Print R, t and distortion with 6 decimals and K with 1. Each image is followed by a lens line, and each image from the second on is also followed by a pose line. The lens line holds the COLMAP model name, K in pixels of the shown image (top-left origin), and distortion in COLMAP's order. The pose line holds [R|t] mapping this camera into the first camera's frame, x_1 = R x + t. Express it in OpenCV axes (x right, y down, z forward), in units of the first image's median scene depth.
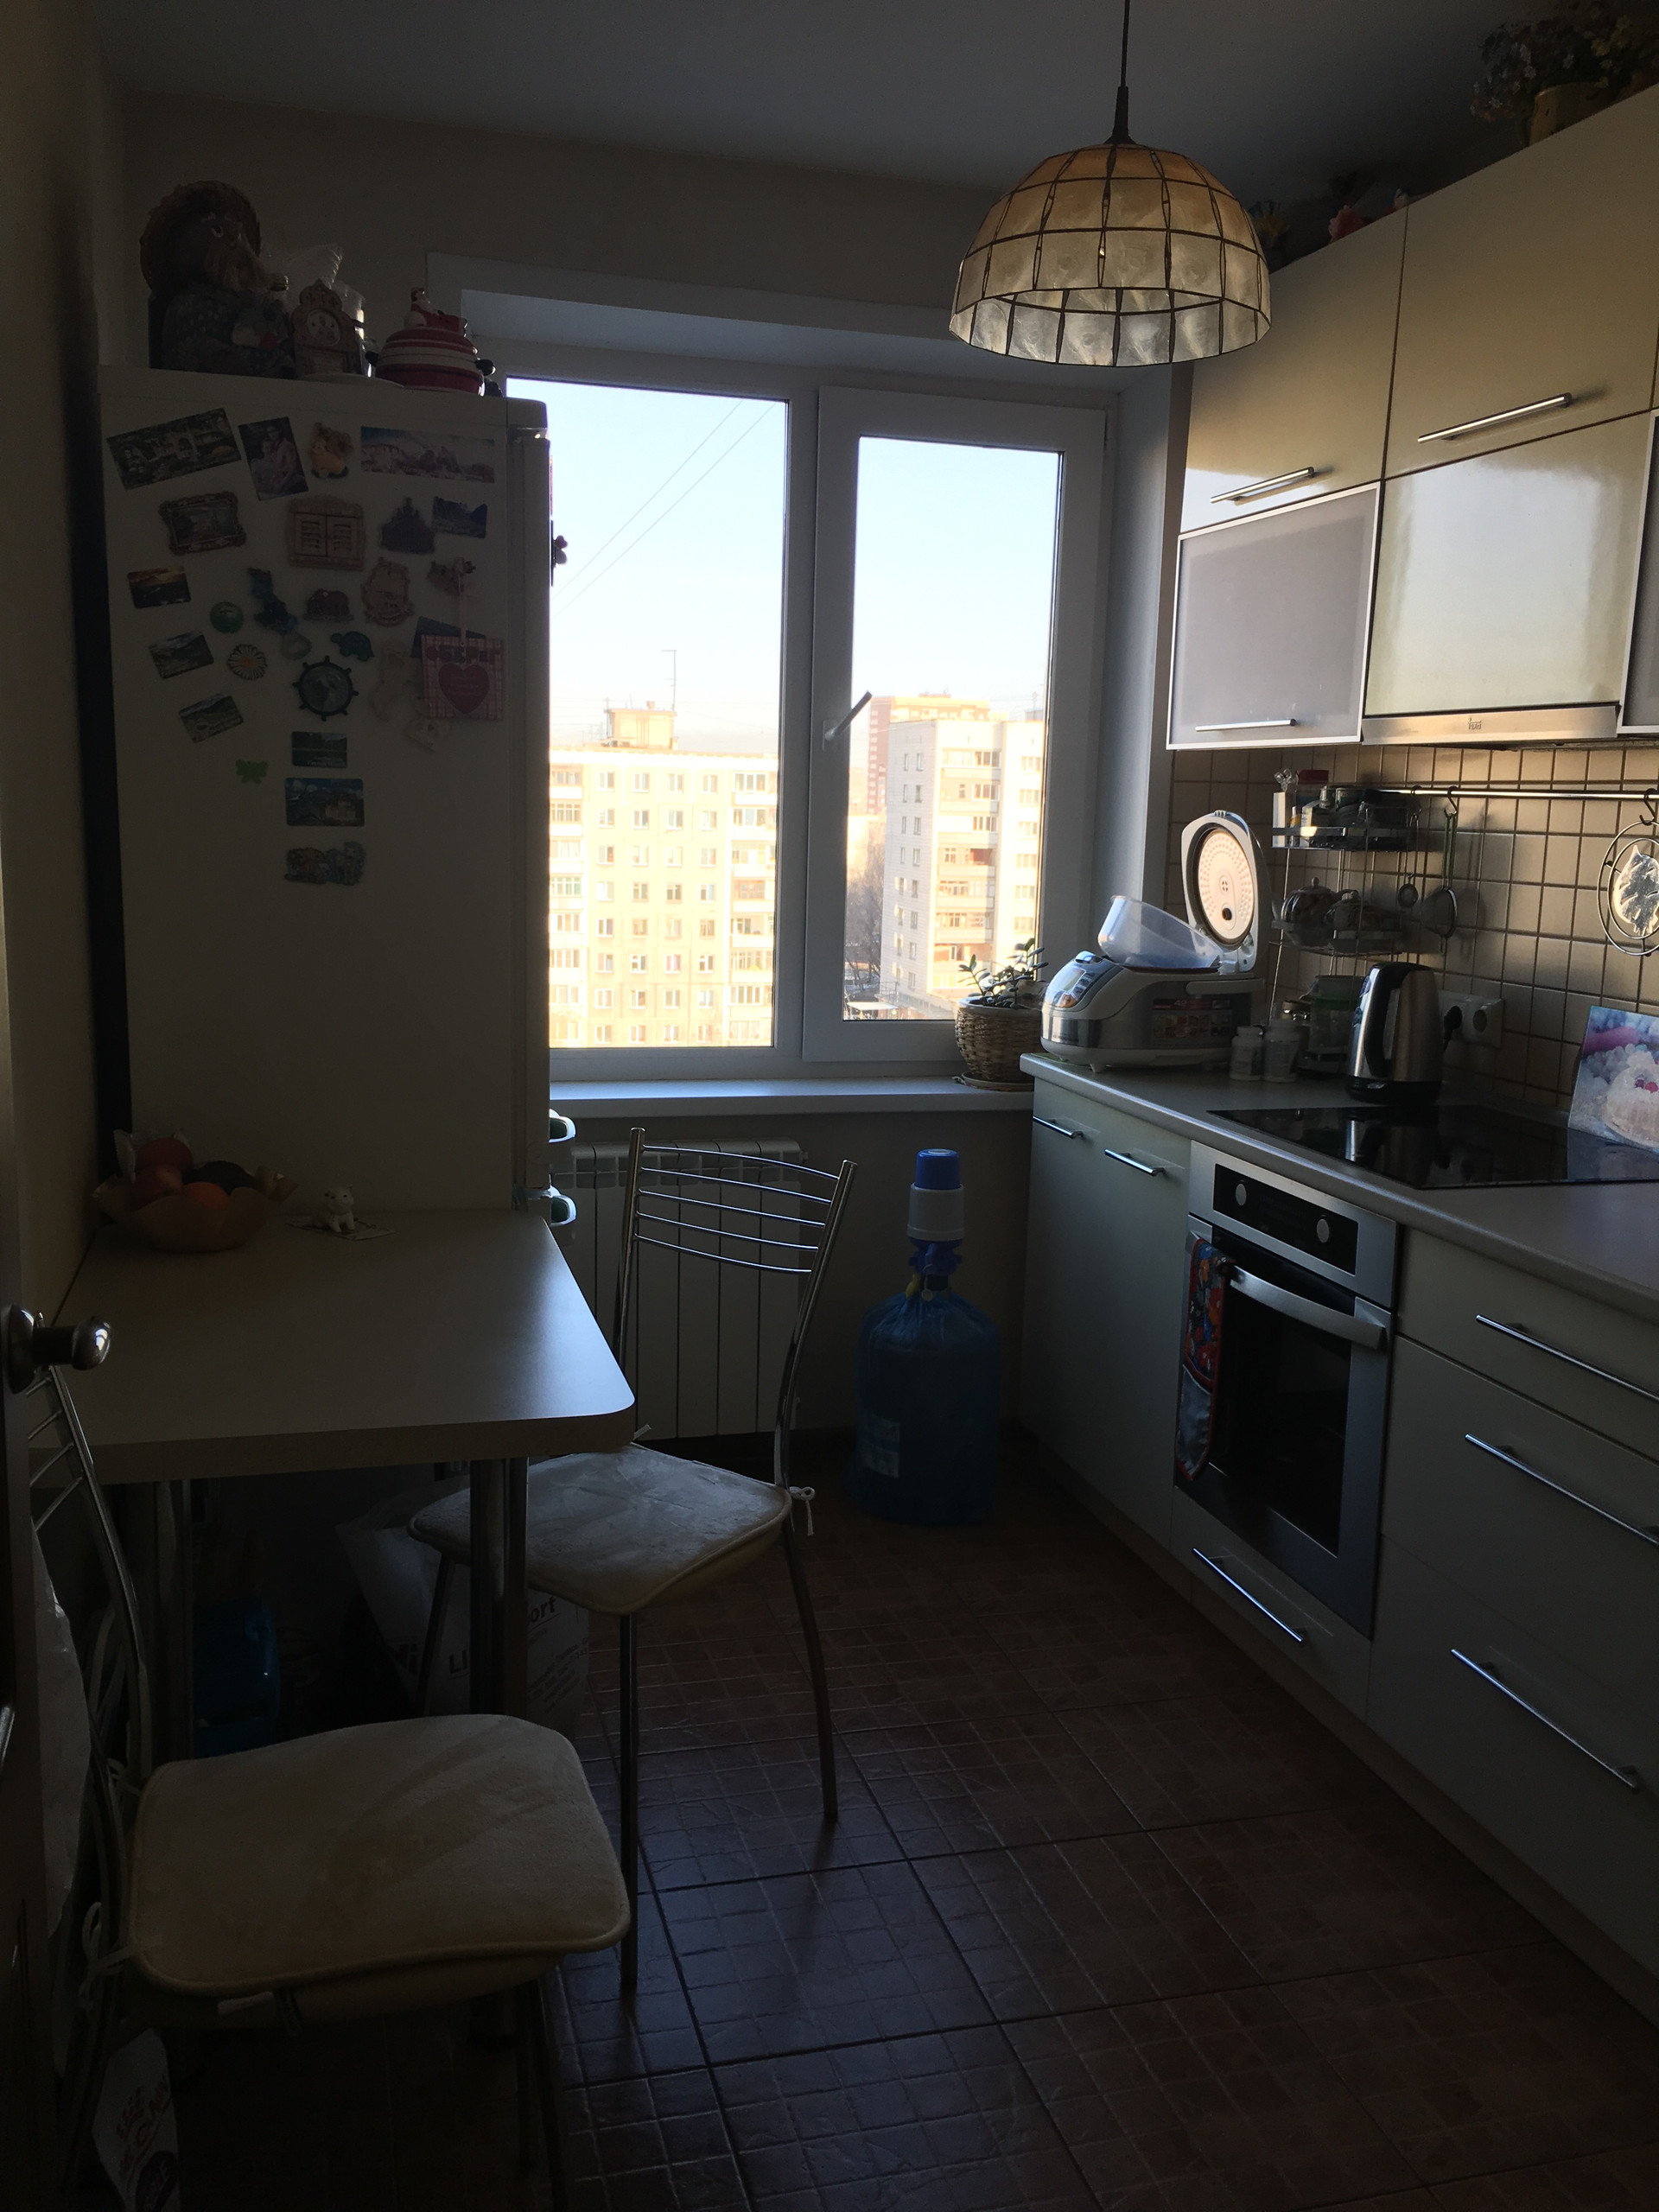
lens RADIAL K [[1833.9, 0, 804.6], [0, 1833.9, 1086.7], [0, 0, 1]] dist [0.070933, -0.091779]
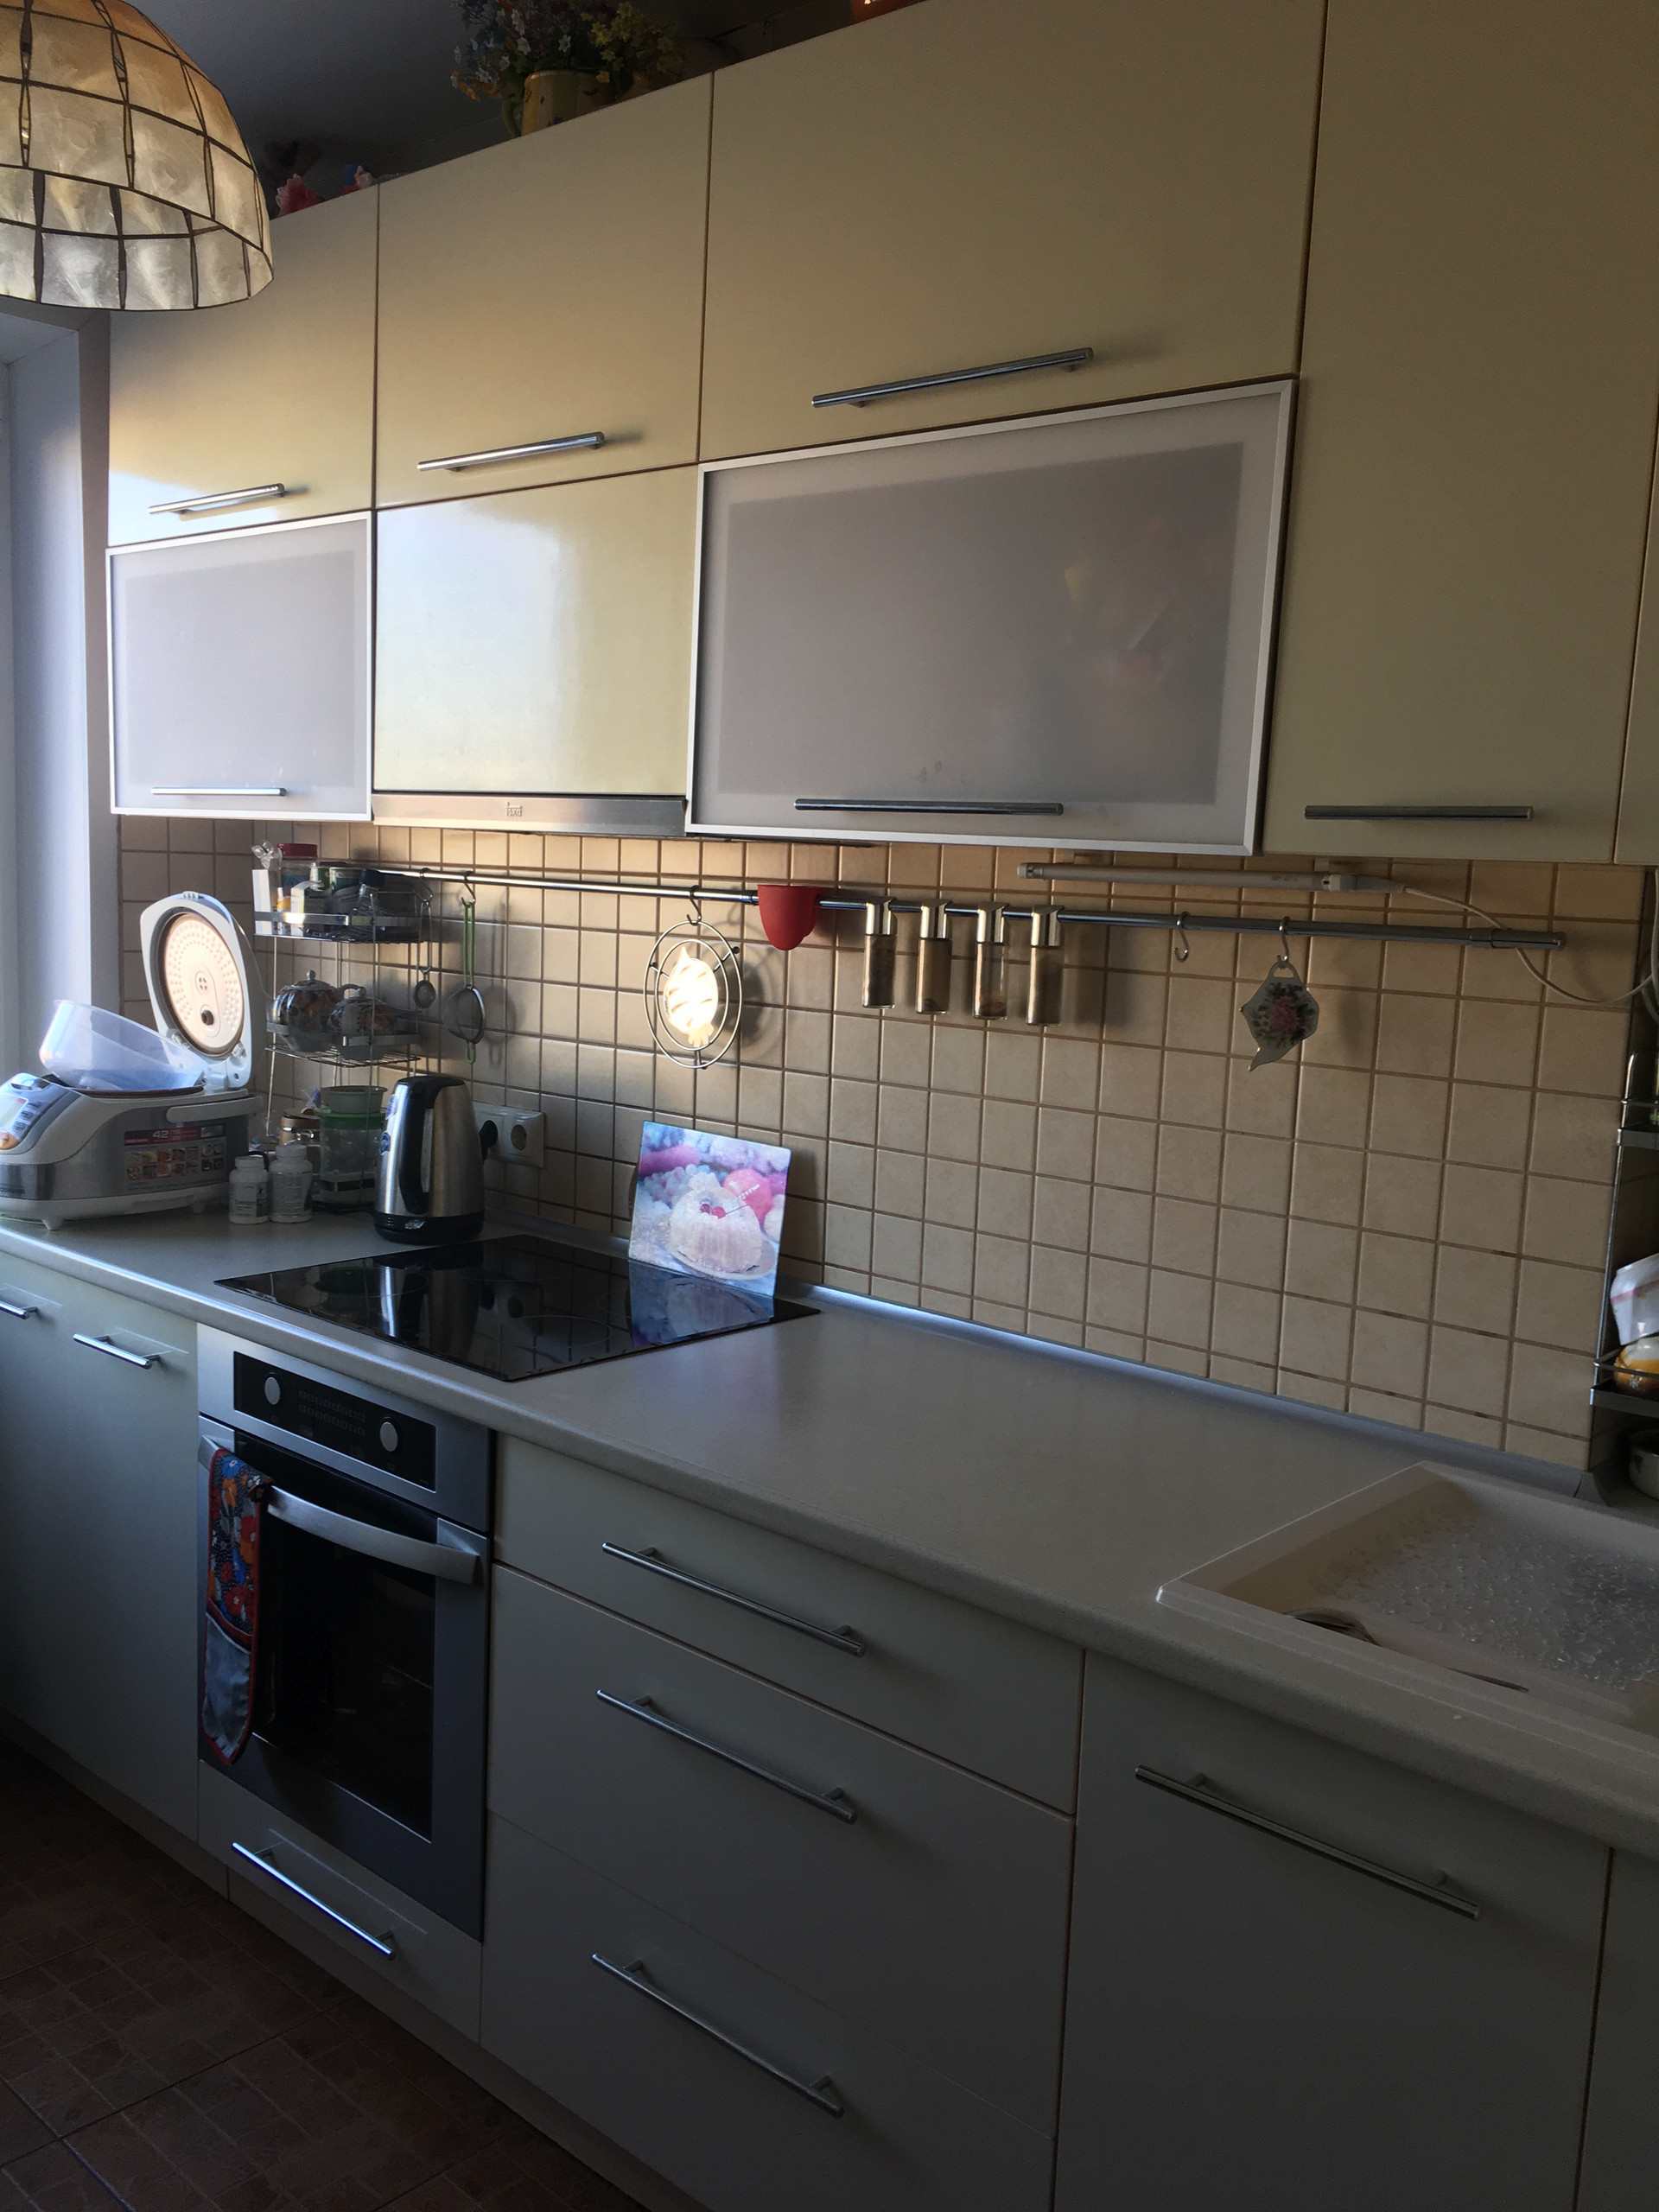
lens RADIAL K [[1833.9, 0, 804.6], [0, 1833.9, 1086.7], [0, 0, 1]] dist [0.070933, -0.091779]
pose [[0.839848, -0.061354, 0.539344, 0.009580], [0.070011, 0.997536, 0.004457, -0.057303], [-0.538288, 0.034017, 0.842074, 0.199652]]
